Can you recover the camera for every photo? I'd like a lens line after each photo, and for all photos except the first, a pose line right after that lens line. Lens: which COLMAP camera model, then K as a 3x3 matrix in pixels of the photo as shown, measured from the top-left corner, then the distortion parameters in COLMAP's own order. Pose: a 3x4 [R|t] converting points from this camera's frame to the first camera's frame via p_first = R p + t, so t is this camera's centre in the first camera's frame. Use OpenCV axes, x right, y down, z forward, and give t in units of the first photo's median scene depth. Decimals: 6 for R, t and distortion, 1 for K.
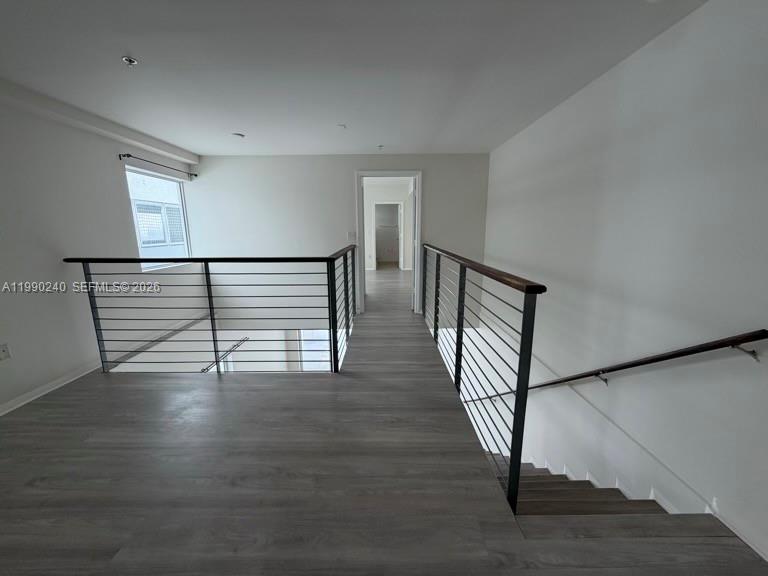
lens RADIAL K [[305.1, 0, 384.0], [0, 305.1, 288.0], [0, 0, 1]] dist [0.000417, 0.000394]
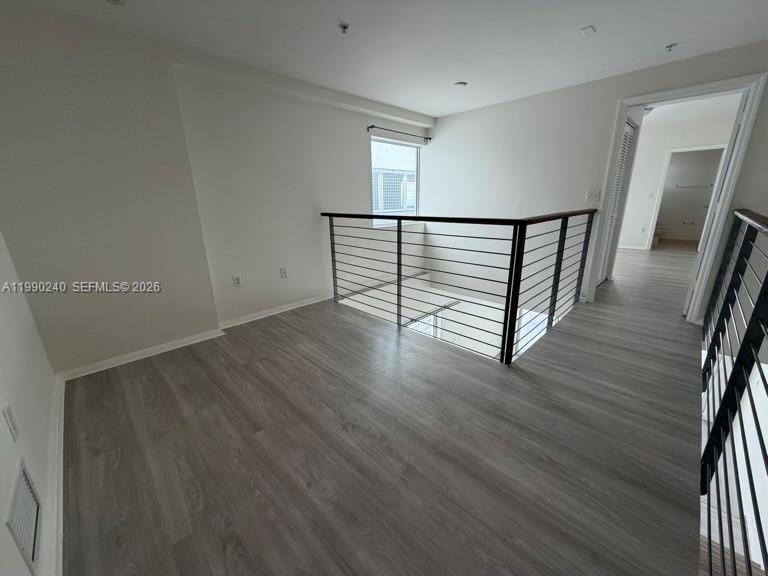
lens RADIAL K [[308.5, 0, 384.0], [0, 308.5, 288.0], [0, 0, 1]] dist [-0.001191, -0.000287]
pose [[0.707721, 0.188520, -0.680875, 0.130222], [-0.122064, 0.981876, 0.144984, -0.001566], [0.695867, -0.019498, 0.717906, 0.183784]]
